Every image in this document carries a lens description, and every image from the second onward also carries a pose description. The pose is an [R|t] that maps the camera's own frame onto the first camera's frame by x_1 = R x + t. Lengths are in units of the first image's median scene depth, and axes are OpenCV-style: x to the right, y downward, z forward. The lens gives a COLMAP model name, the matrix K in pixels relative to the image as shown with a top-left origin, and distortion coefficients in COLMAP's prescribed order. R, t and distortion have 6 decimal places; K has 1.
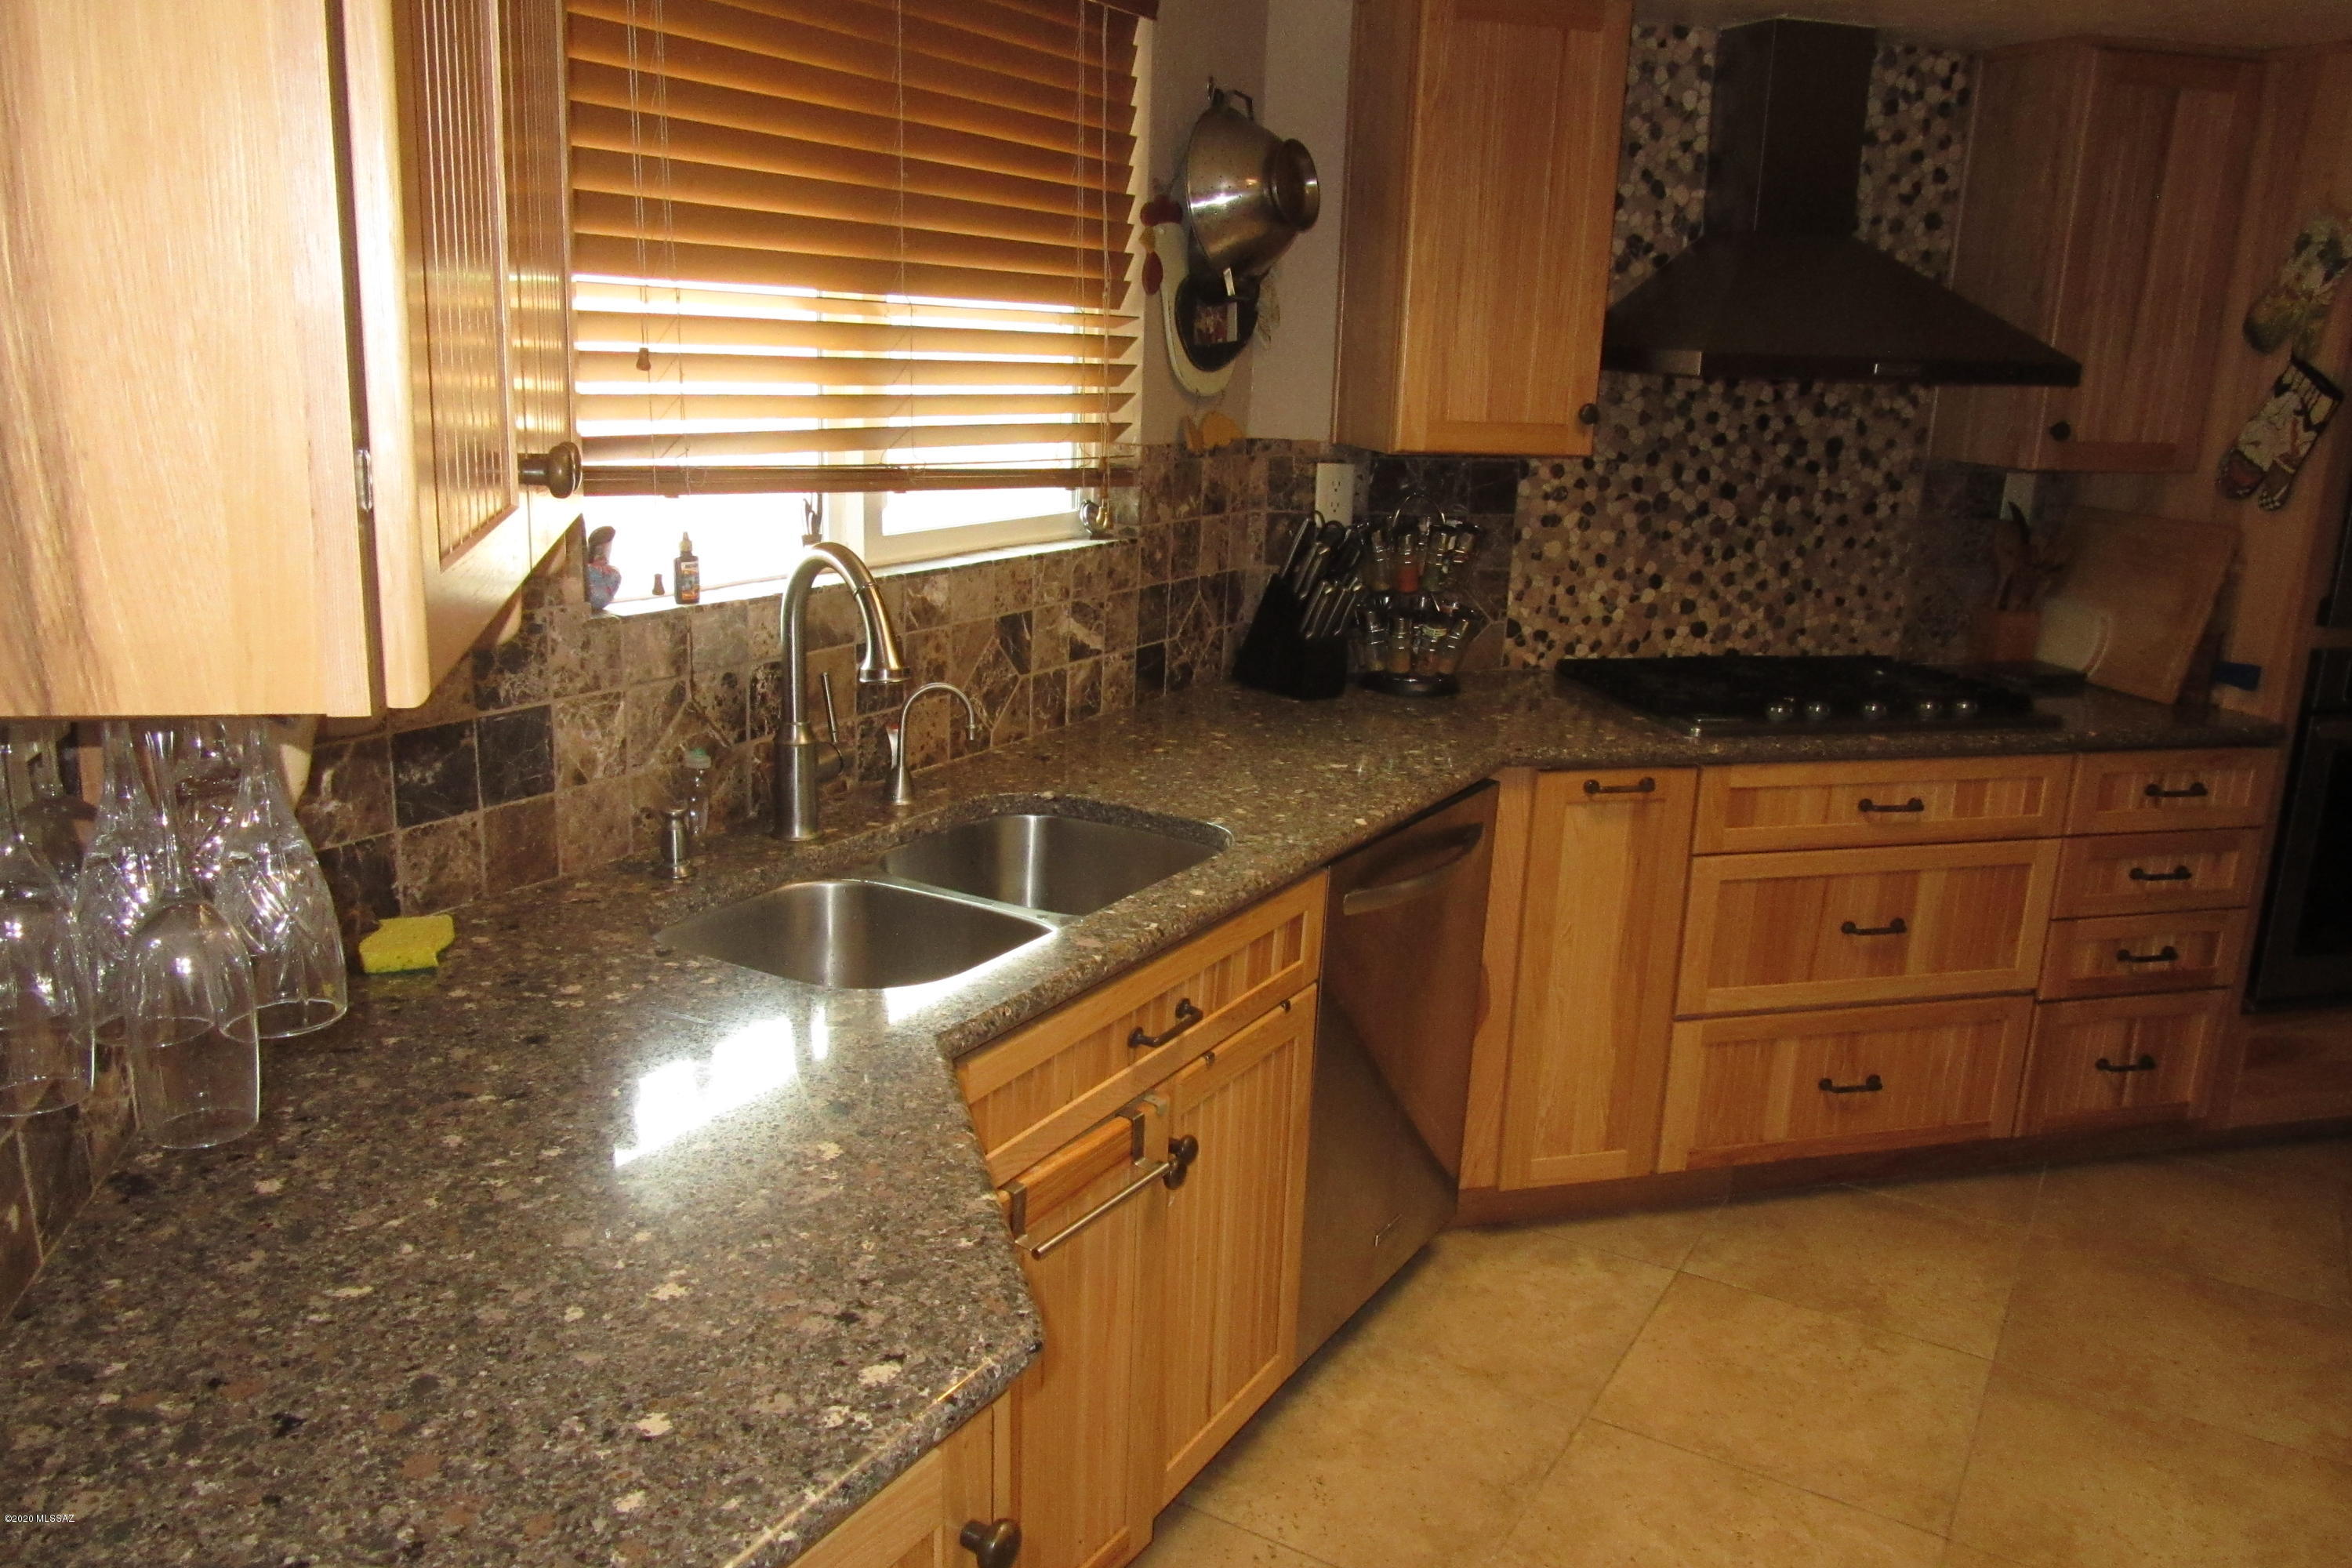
lens RADIAL K [[1777.7, 0, 1176.0], [0, 1777.7, 784.0], [0, 0, 1]] dist [-0.025696, 0.028606]
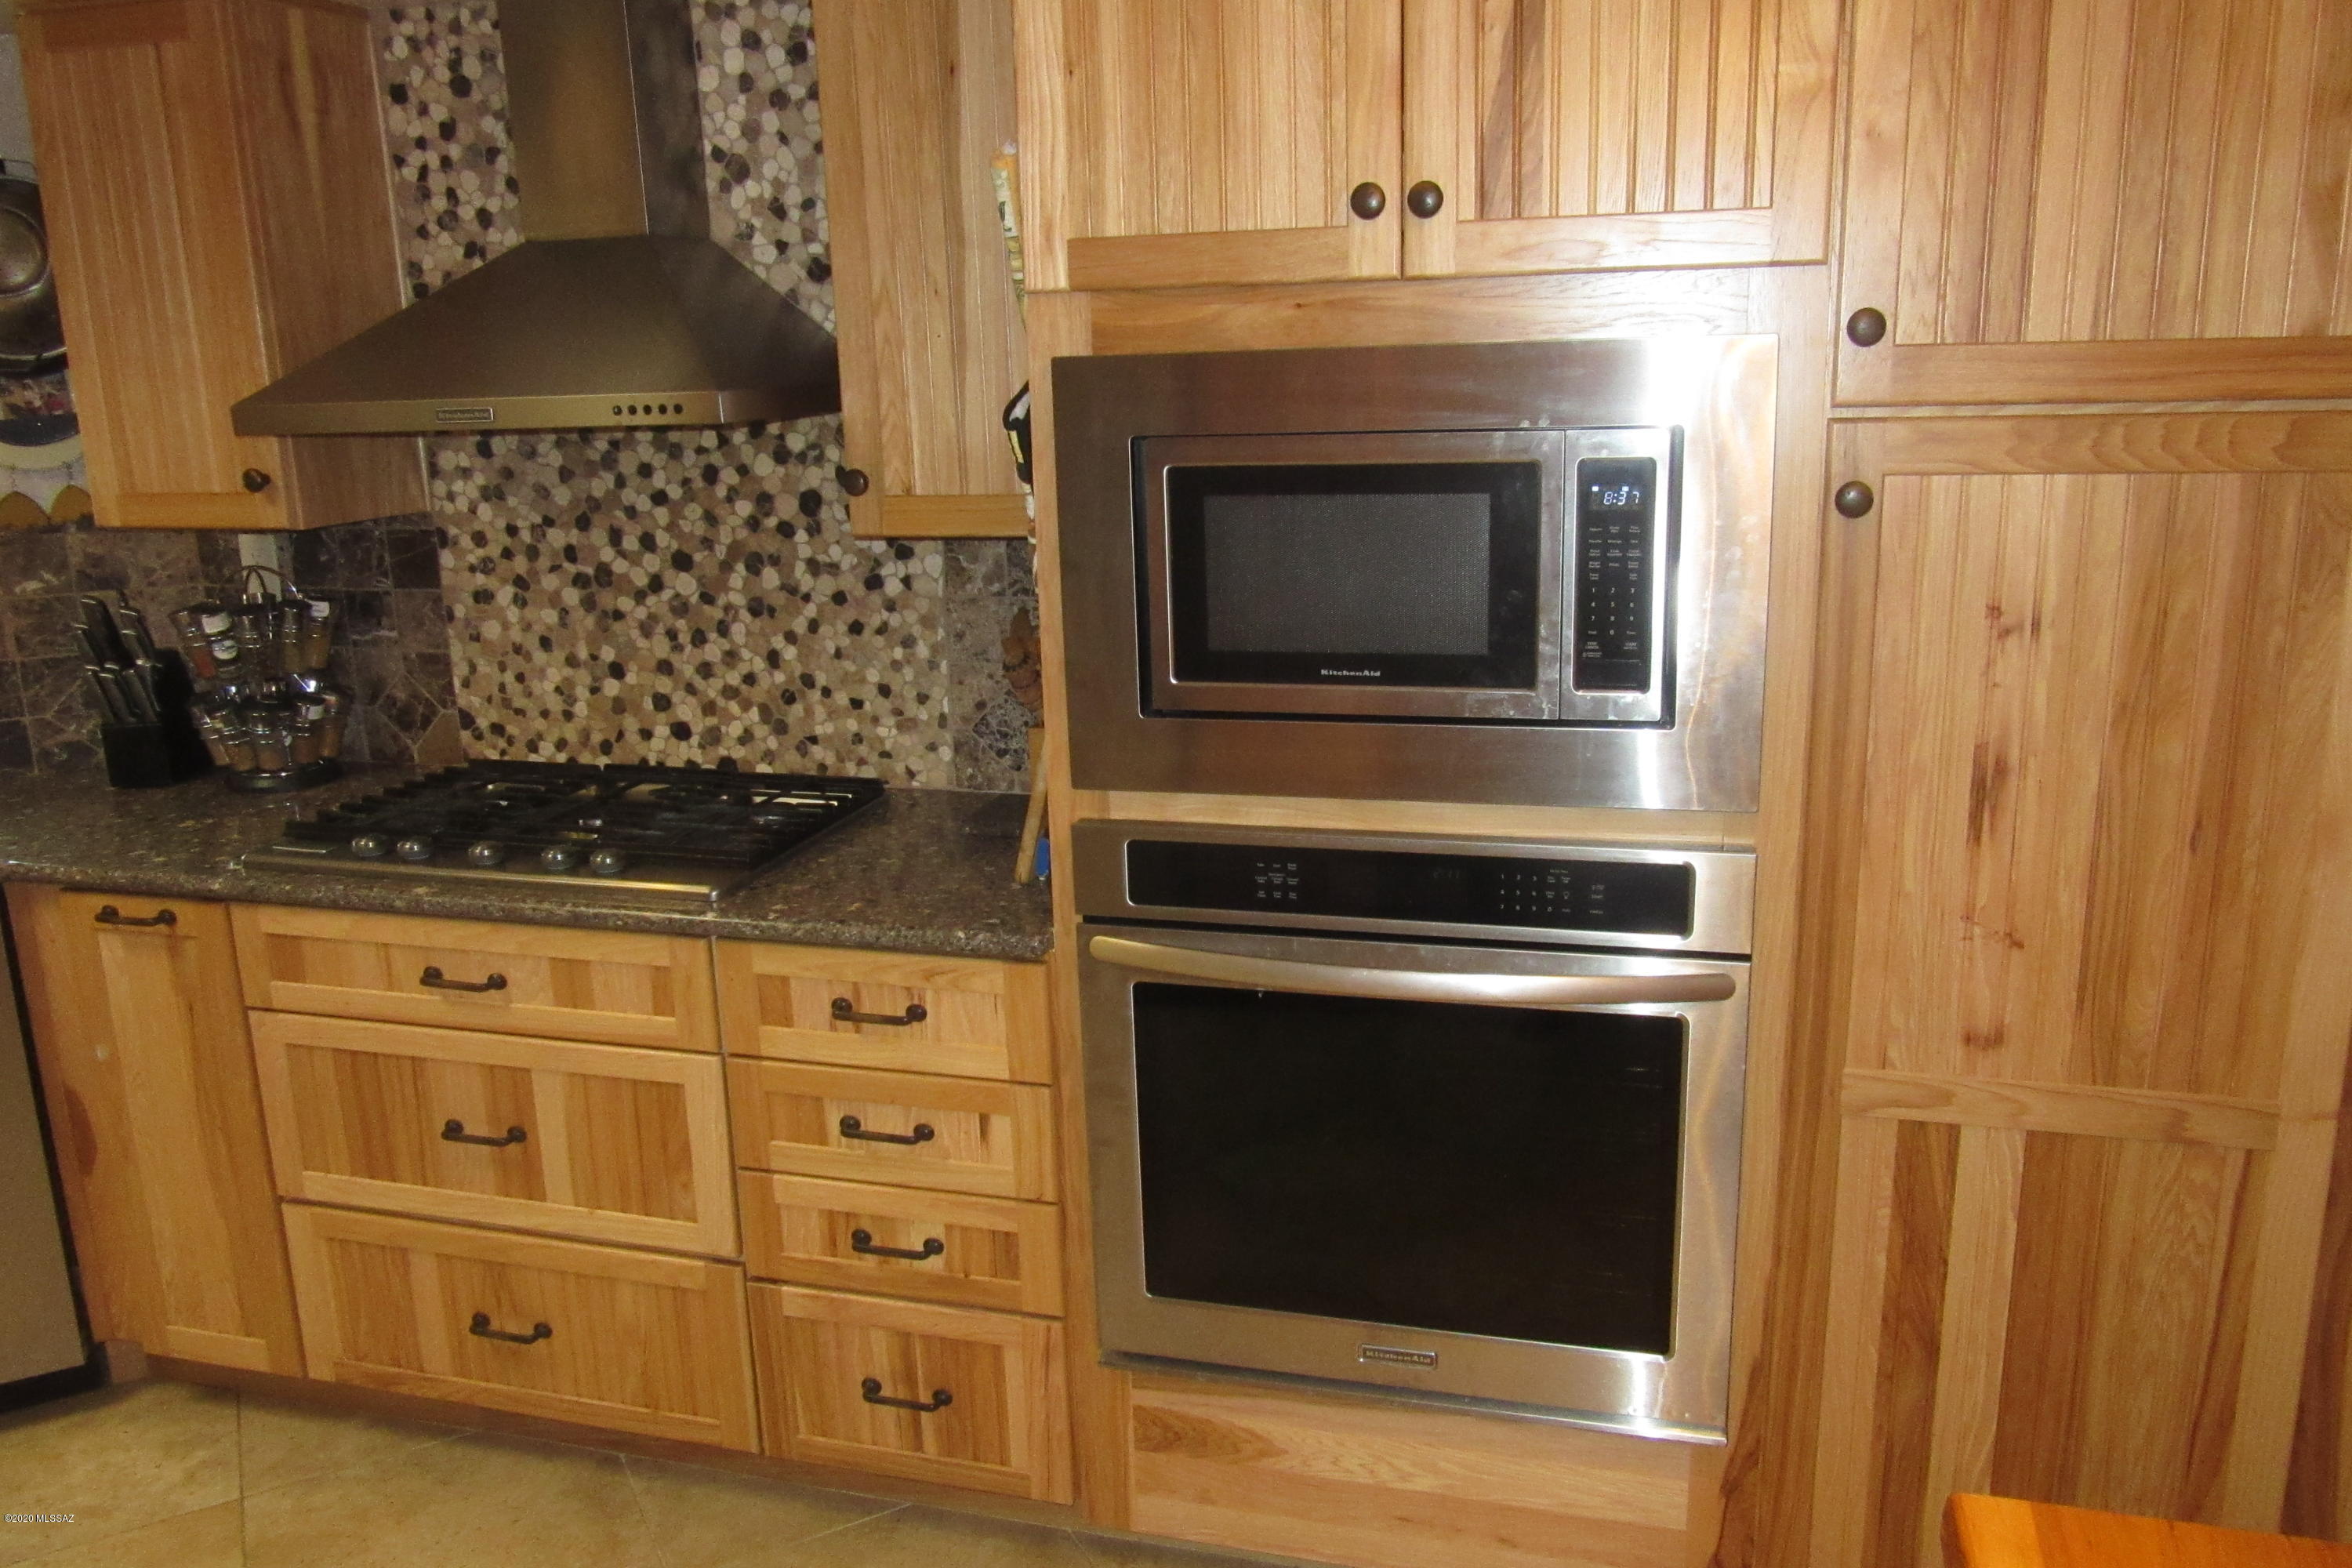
lens RADIAL K [[1777.7, 0, 1176.0], [0, 1777.7, 784.0], [0, 0, 1]] dist [-0.025696, 0.028606]
pose [[0.844673, 0.072255, -0.530383, 0.931479], [-0.073826, 0.997104, 0.018263, -0.096115], [0.530167, 0.023730, 0.847561, 0.443457]]
